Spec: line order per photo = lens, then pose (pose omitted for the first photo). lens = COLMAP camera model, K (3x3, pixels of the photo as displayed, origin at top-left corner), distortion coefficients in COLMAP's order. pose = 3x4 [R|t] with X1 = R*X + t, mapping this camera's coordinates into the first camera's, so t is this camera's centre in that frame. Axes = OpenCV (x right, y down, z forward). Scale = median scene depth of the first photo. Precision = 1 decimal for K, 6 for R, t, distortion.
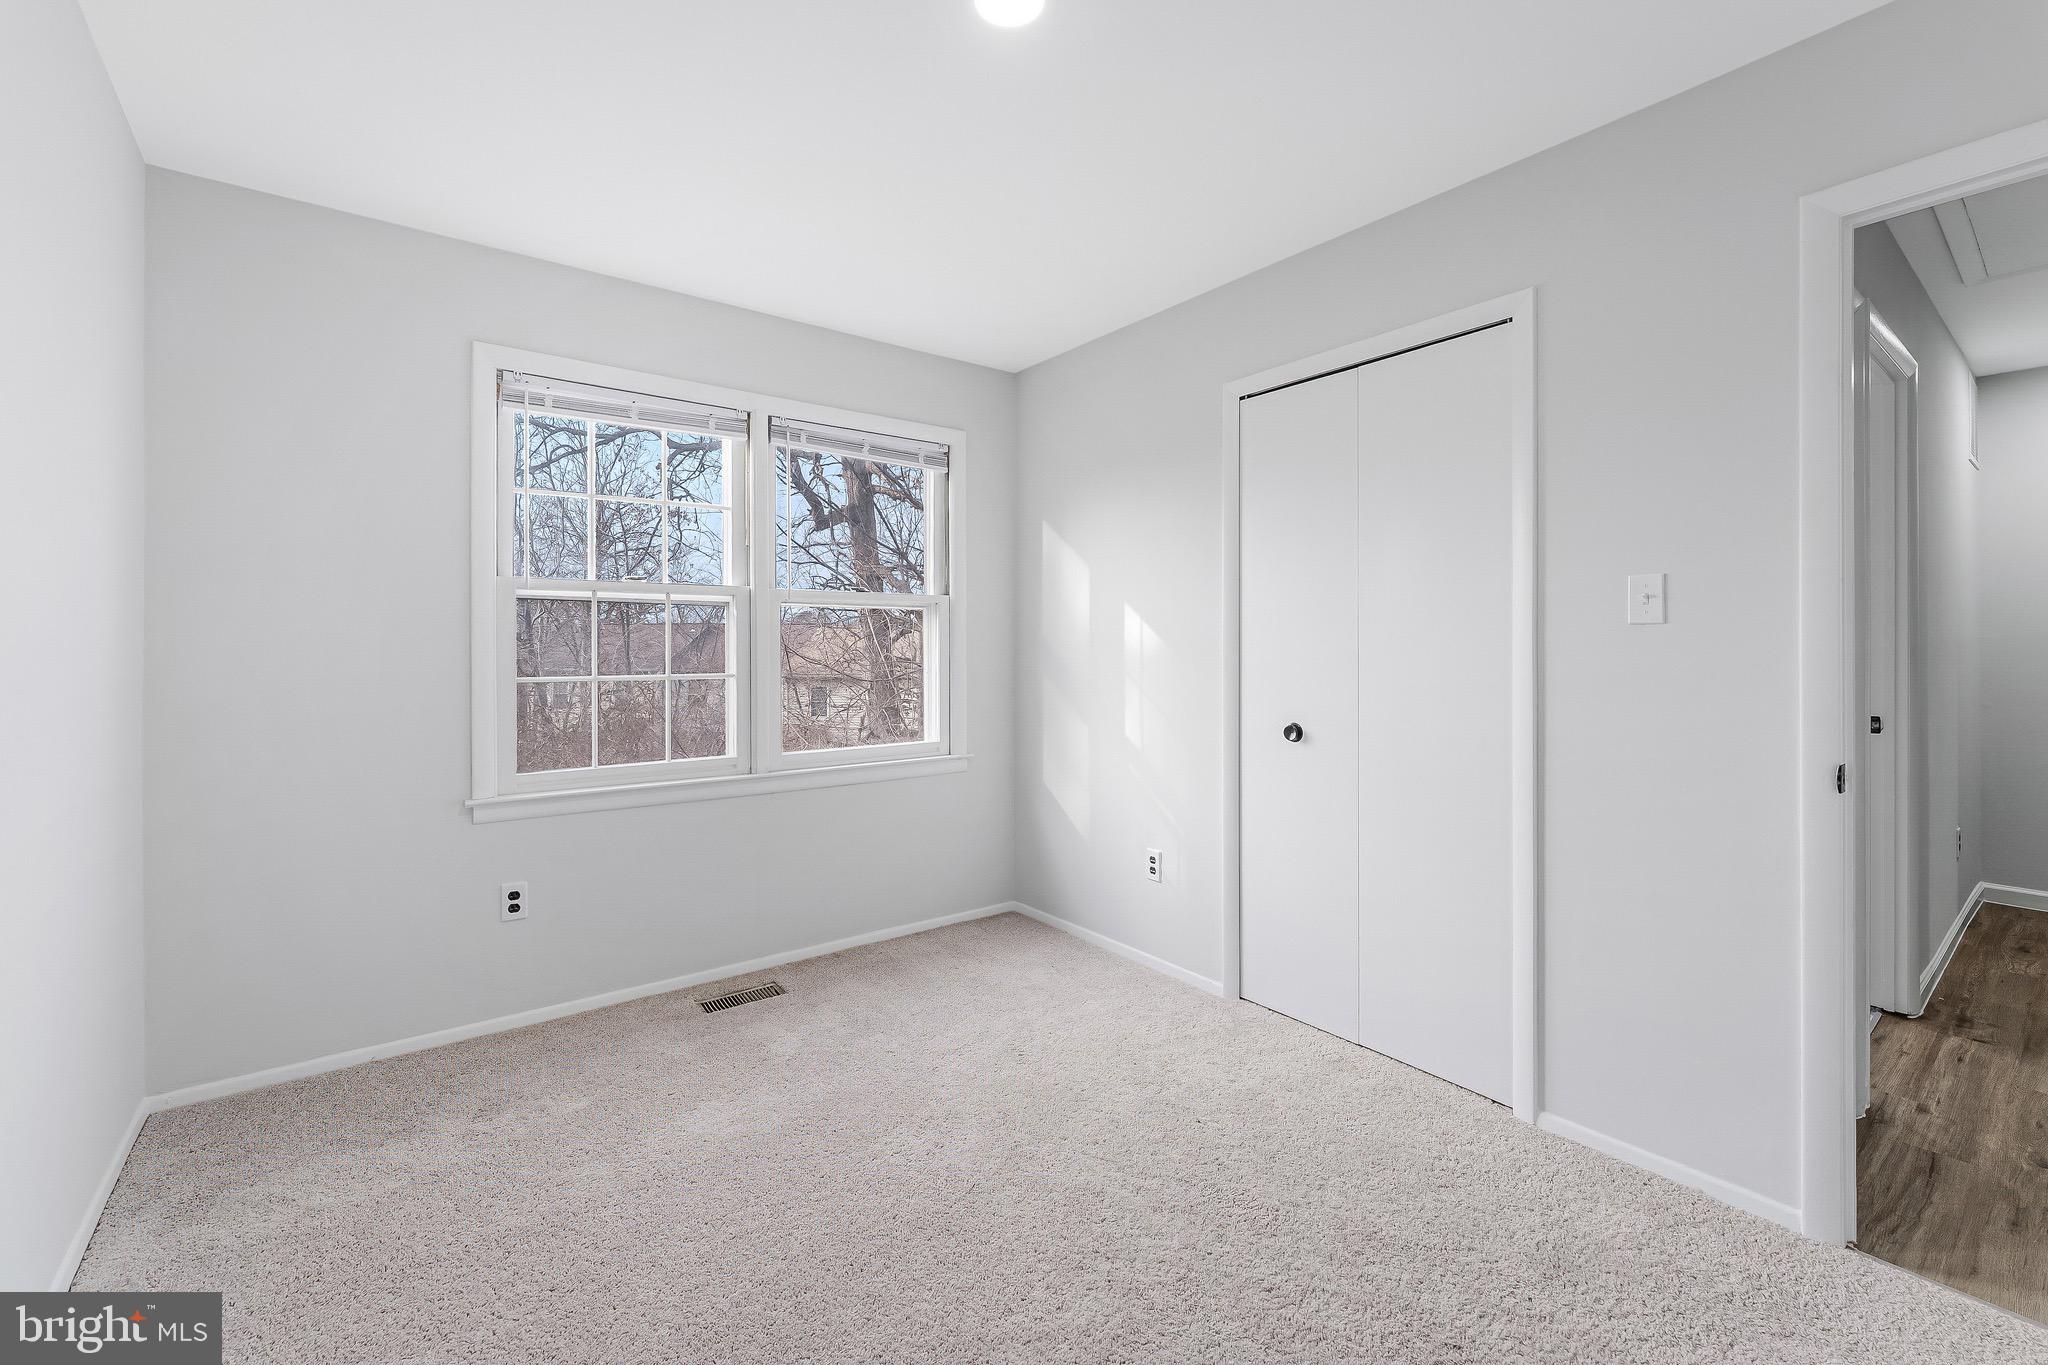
lens RADIAL K [[844.6, 0, 1029.4], [0, 844.6, 643.9], [0, 0, 1]] dist [0.001565, -0.000159]
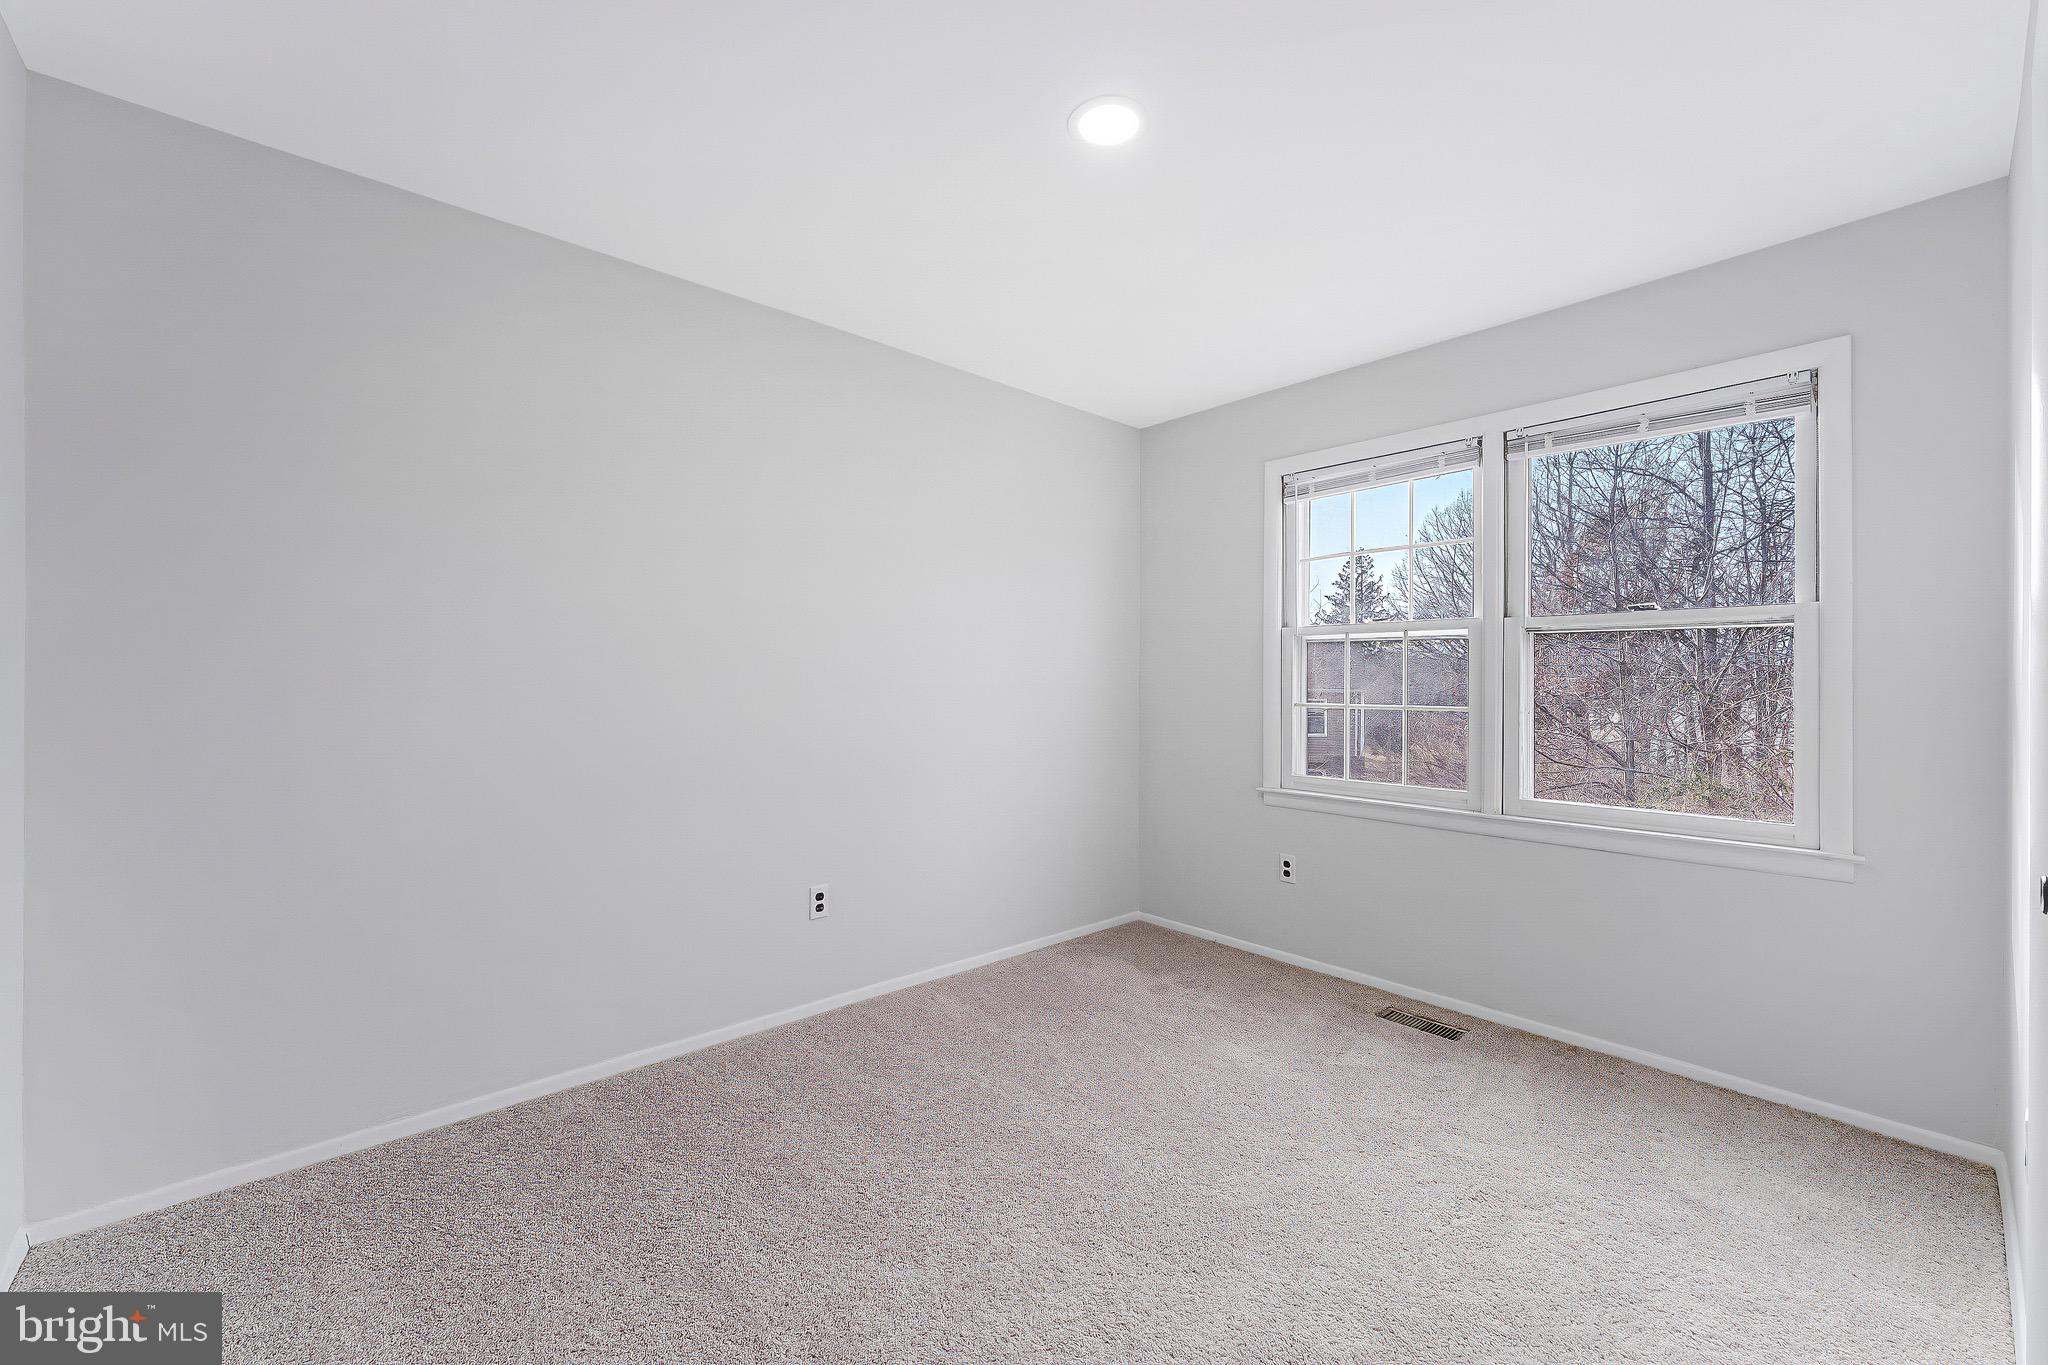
lens RADIAL K [[821.1, 0, 1032.6], [0, 821.1, 675.8], [0, 0, 1]] dist [0.000605, -0.000101]
pose [[0.080953, -0.000687, -0.996718, 0.580247], [0.001260, 0.999999, -0.000587, -0.001783], [0.996717, -0.001209, 0.080954, 0.429408]]
